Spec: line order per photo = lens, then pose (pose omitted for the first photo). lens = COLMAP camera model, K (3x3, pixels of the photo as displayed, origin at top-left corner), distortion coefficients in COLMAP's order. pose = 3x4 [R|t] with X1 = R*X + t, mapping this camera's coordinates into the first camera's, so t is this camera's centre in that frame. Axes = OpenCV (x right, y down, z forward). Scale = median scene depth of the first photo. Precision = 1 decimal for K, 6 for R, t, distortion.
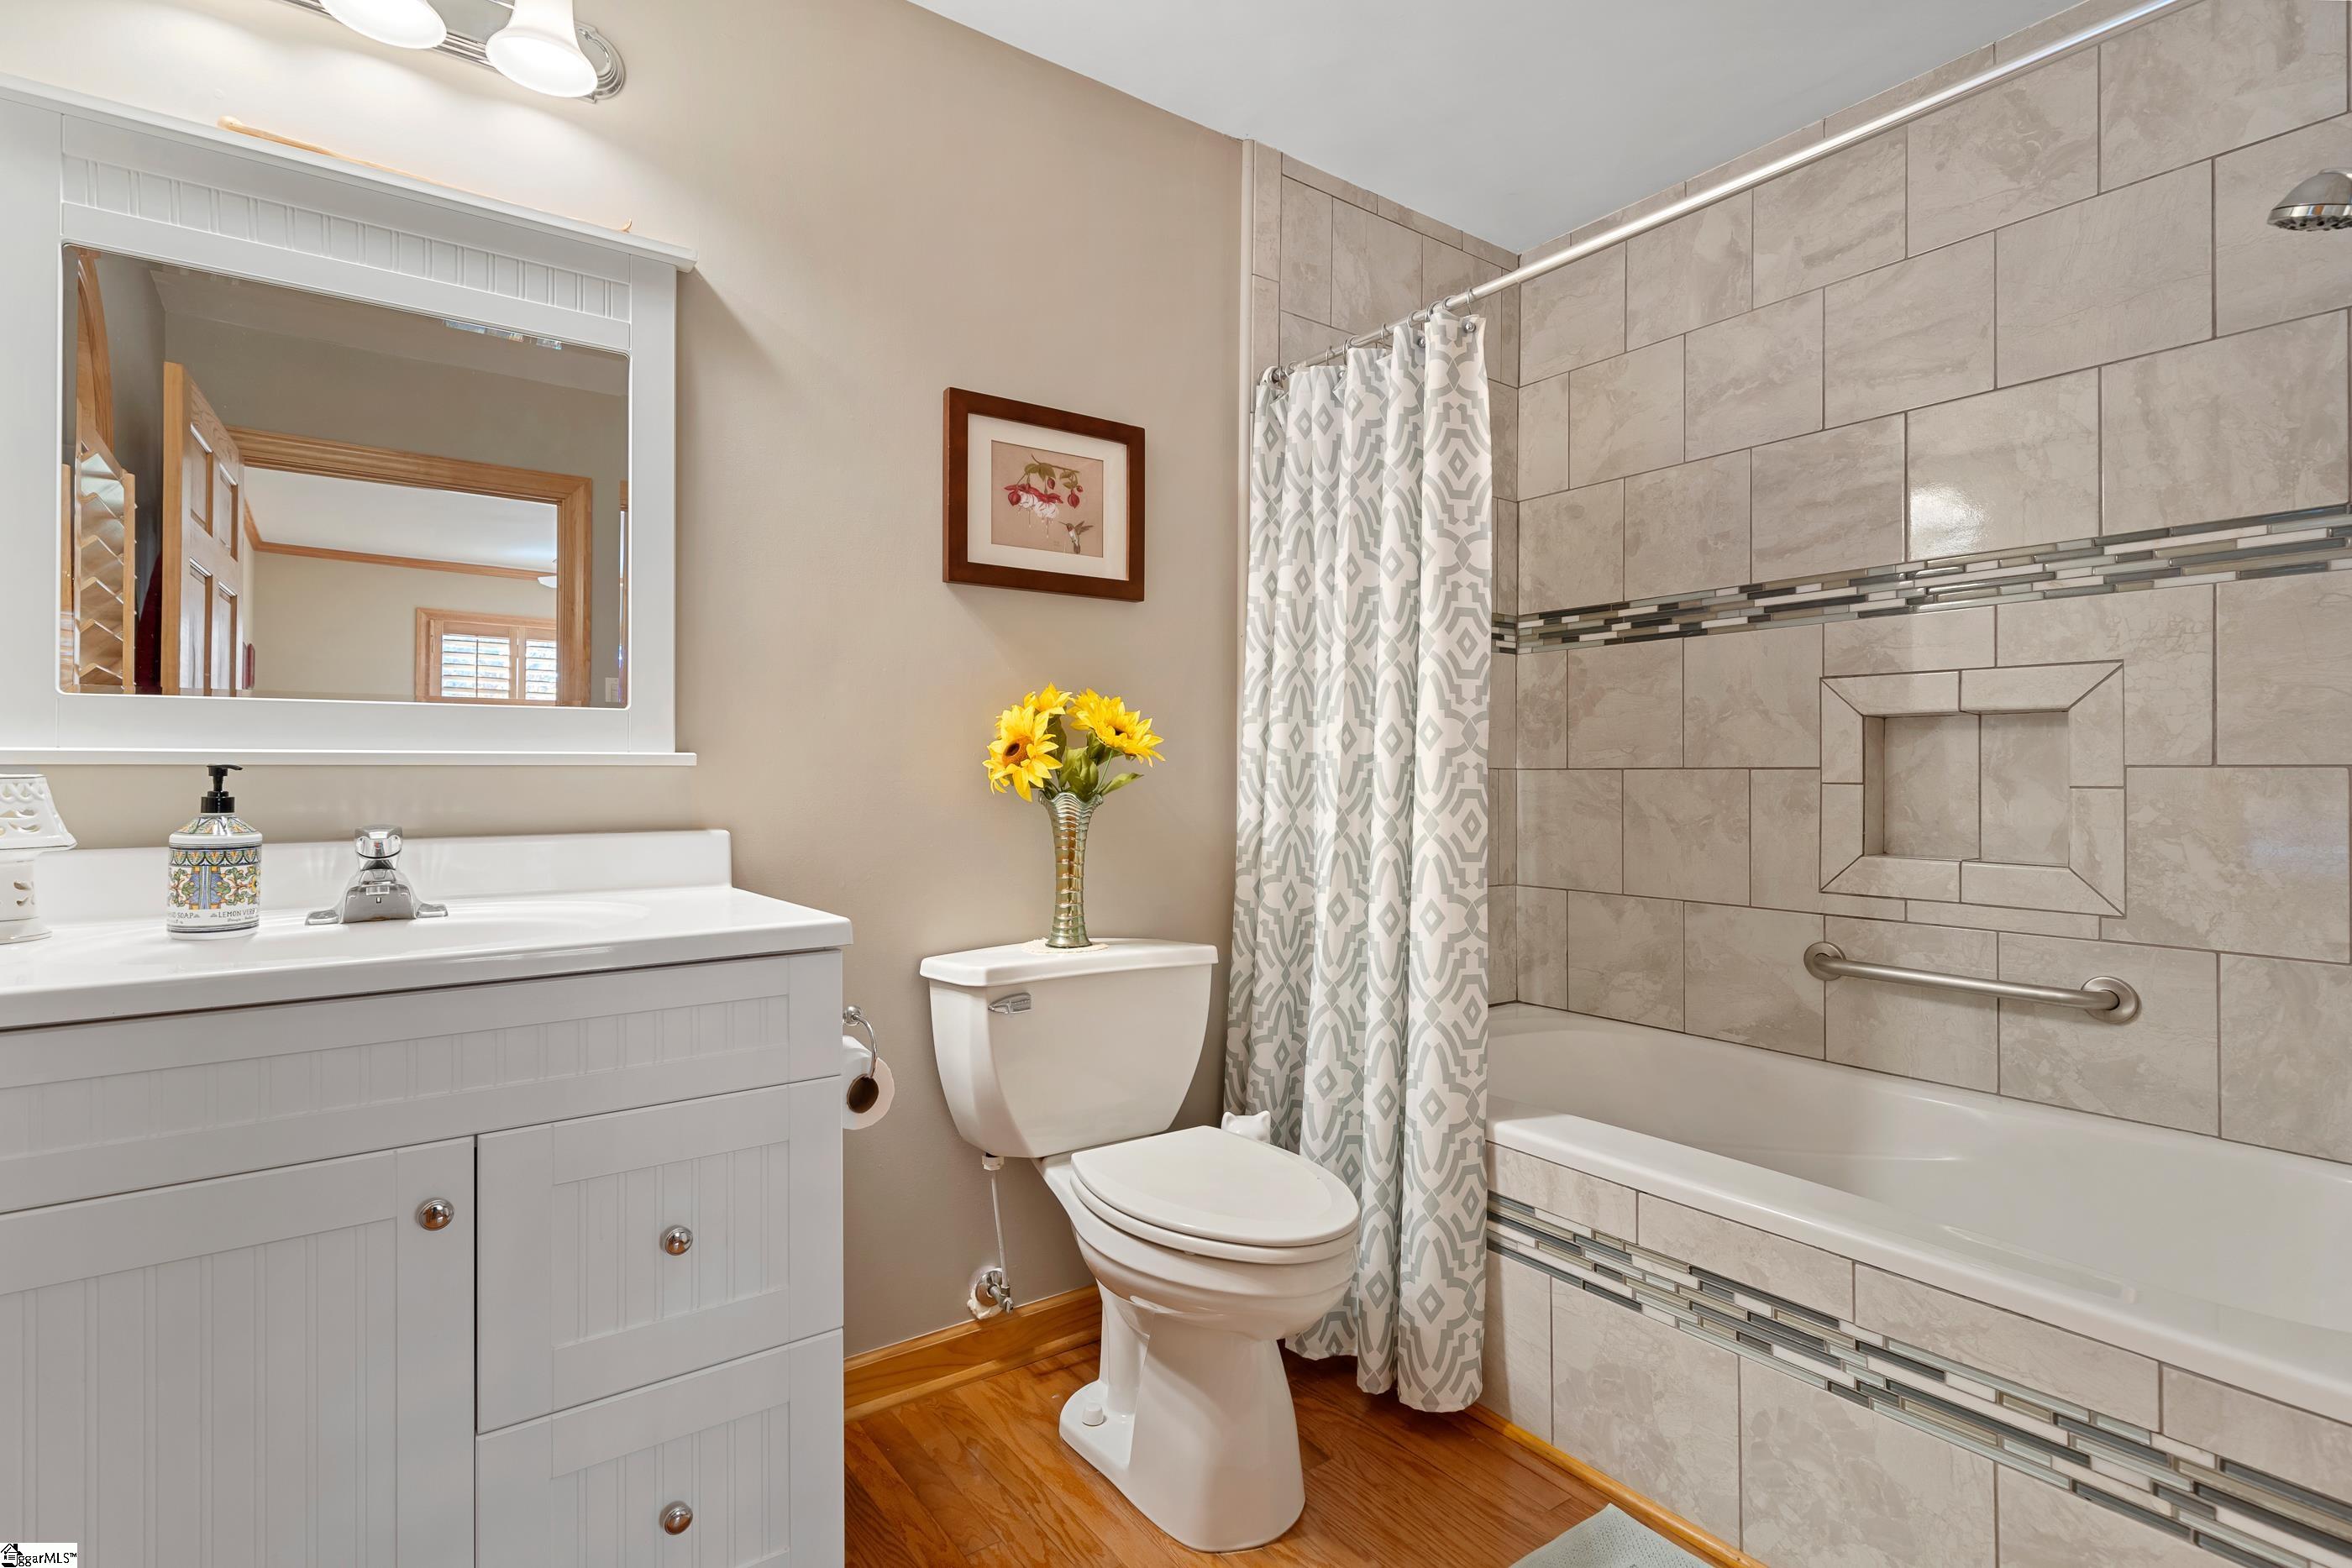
lens RADIAL K [[1121.5, 0, 1178.6], [0, 1121.5, 780.1], [0, 0, 1]] dist [0.005857, -0.000993]
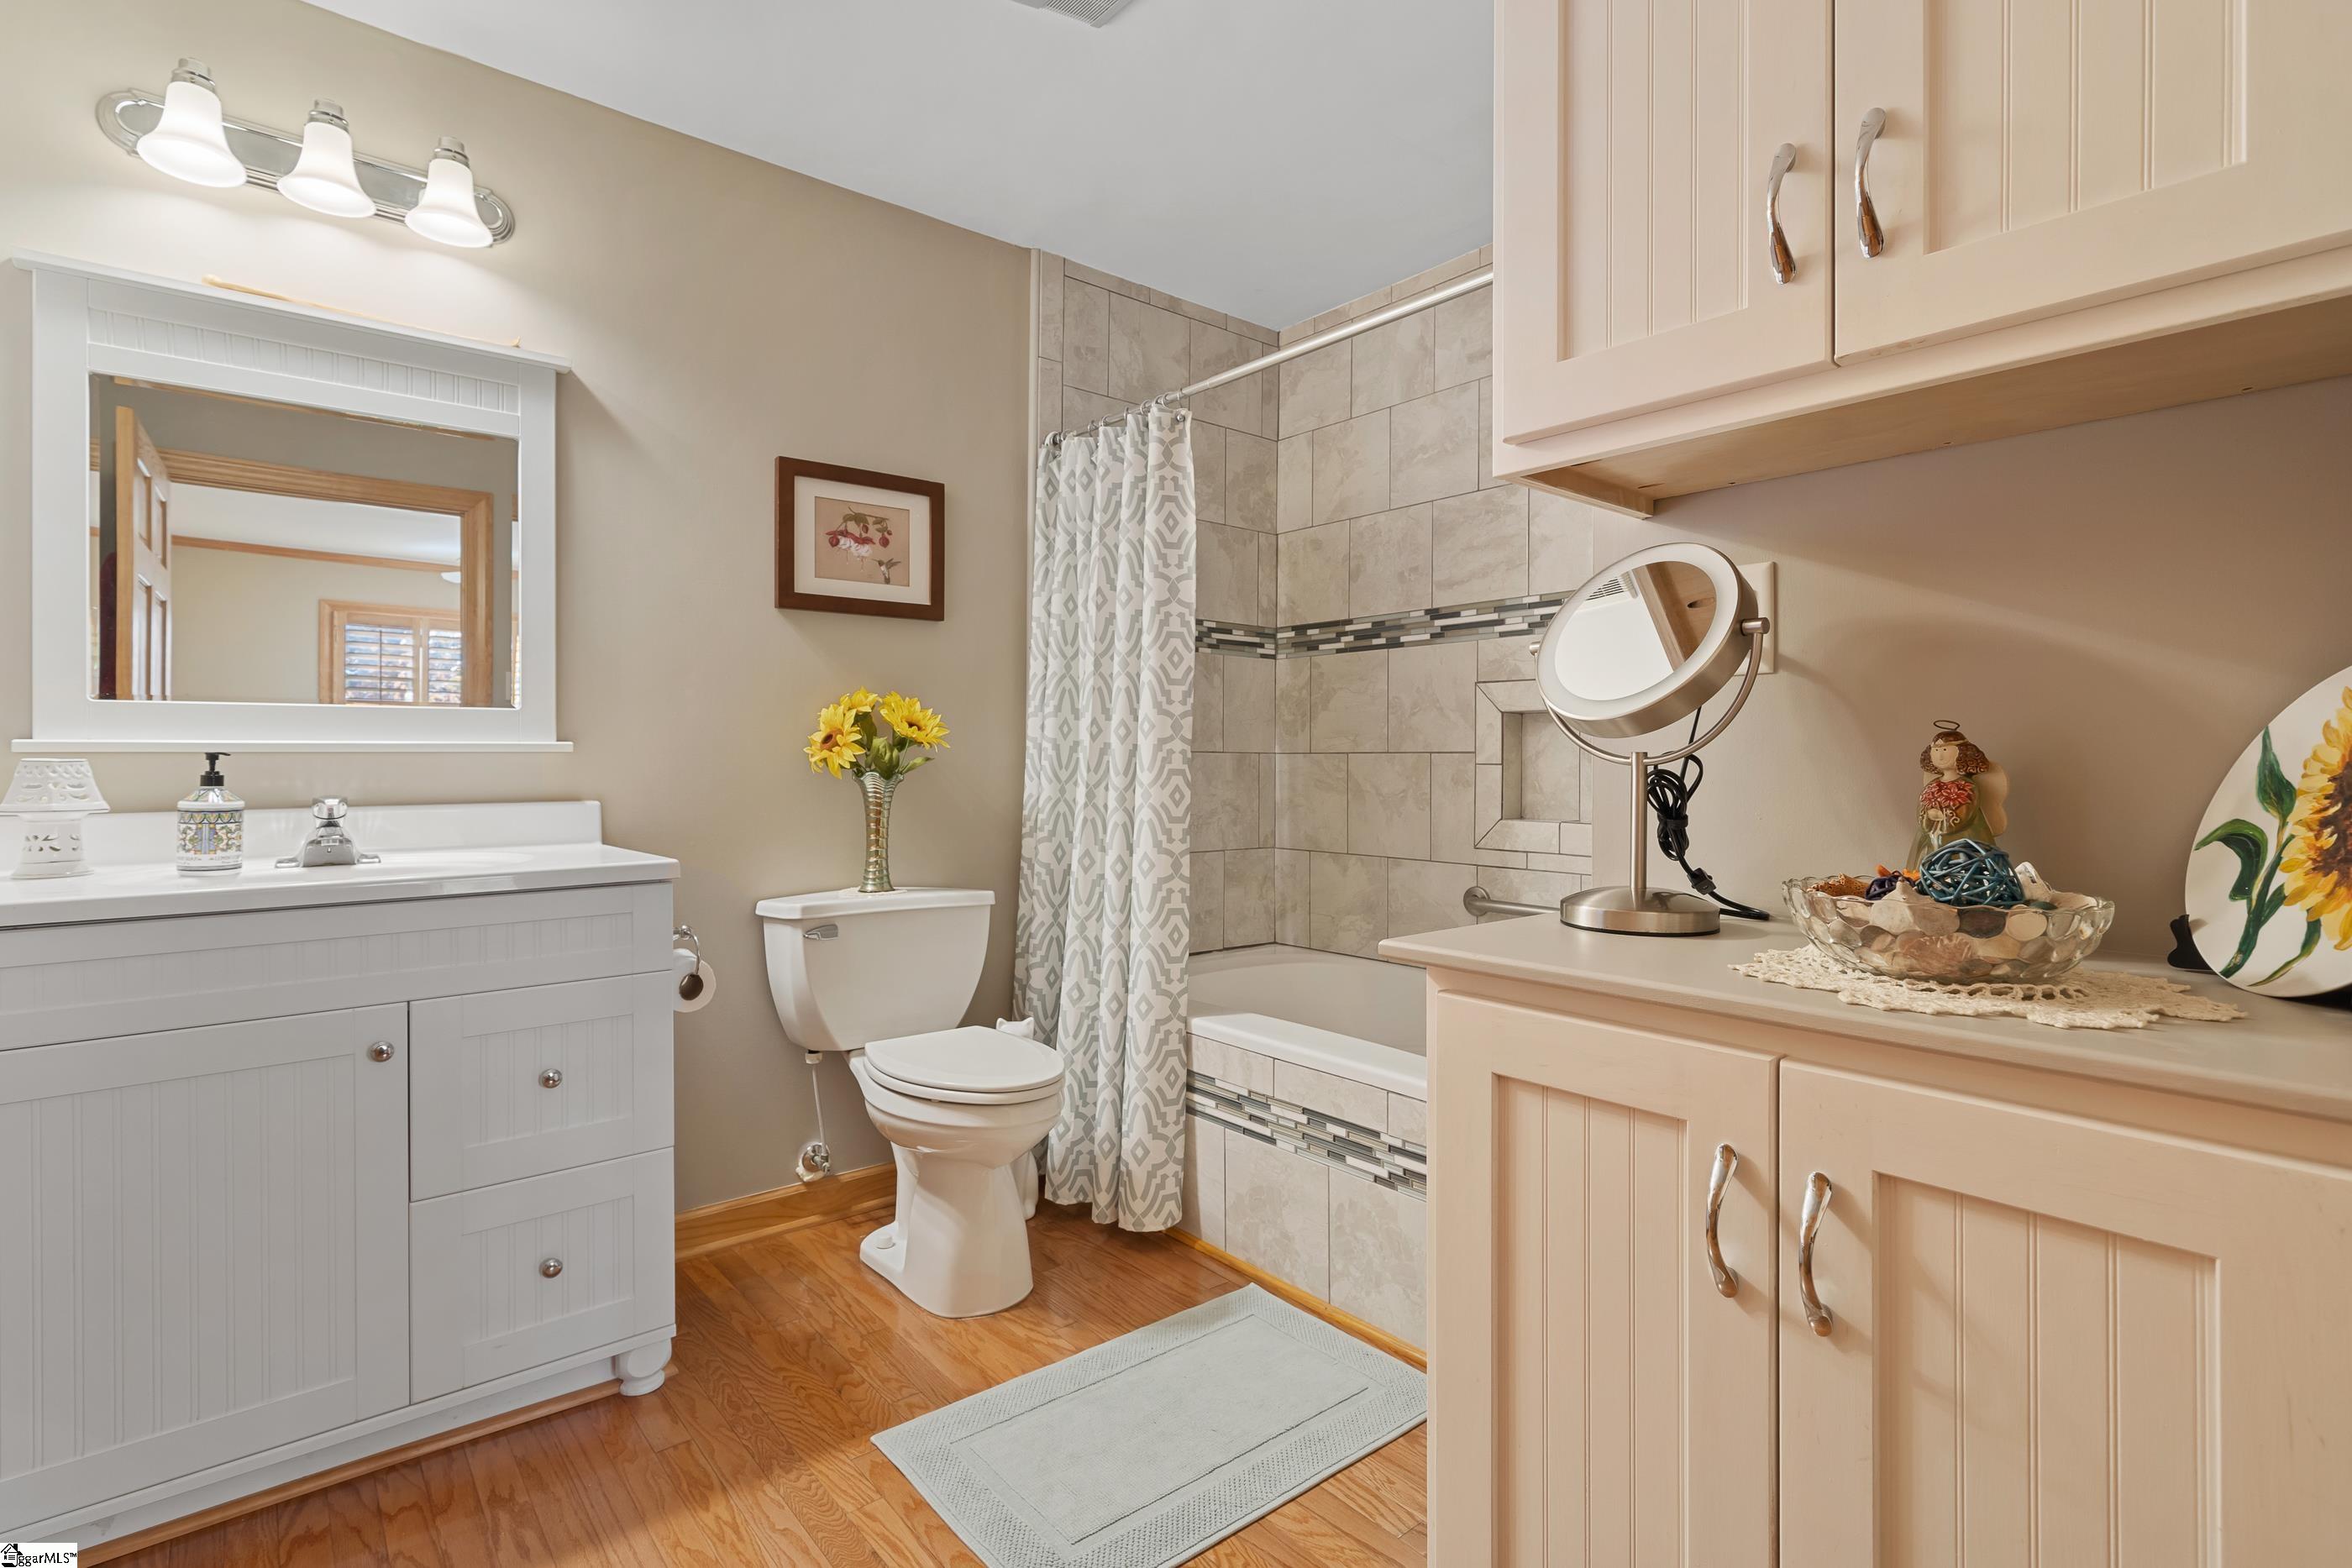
lens RADIAL K [[1121.5, 0, 1172.3], [0, 1121.5, 768.5], [0, 0, 1]] dist [0.005857, -0.000993]
pose [[0.998211, -0.001704, 0.059758, 0.170066], [0.001422, 0.999988, 0.004749, 0.001307], [-0.059765, -0.004655, 0.998202, -0.313763]]
